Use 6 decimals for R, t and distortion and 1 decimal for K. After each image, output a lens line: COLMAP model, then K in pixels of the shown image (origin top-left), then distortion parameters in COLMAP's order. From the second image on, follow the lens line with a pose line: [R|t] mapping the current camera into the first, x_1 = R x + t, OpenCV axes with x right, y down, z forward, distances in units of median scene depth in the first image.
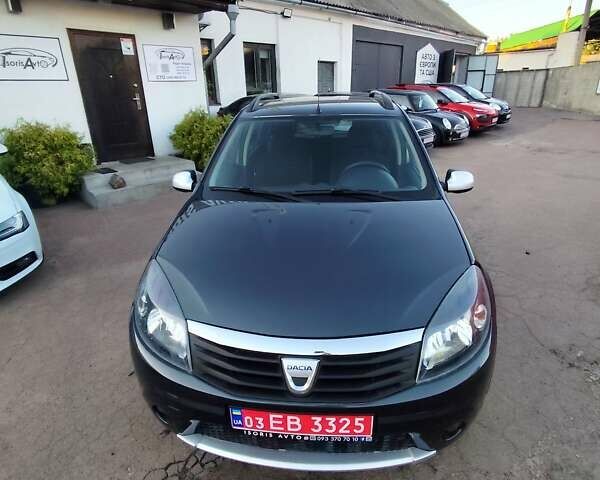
lens RADIAL K [[363.4, 0, 300.0], [0, 363.4, 240.0], [0, 0, 1]] dist [-0.002294, 0.001271]
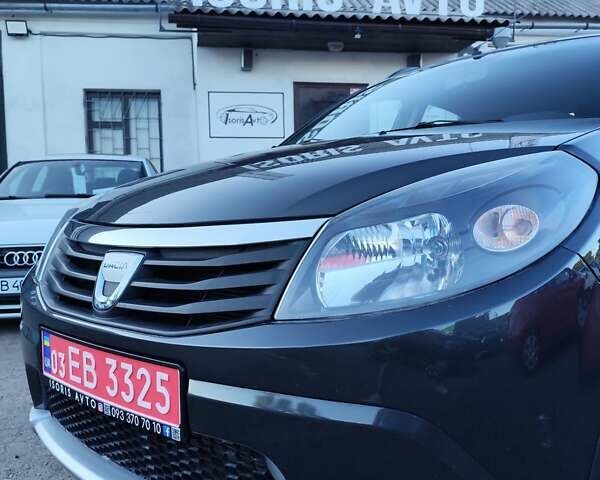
lens RADIAL K [[548.6, 0, 295.9], [0, 548.6, 248.0], [0, 0, 1]] dist [0.042996, -0.063566]
pose [[0.802928, 0.043101, -0.594515, 0.163957], [-0.224311, 0.945915, -0.234369, 0.102702], [0.552260, 0.321537, 0.769170, 0.105213]]
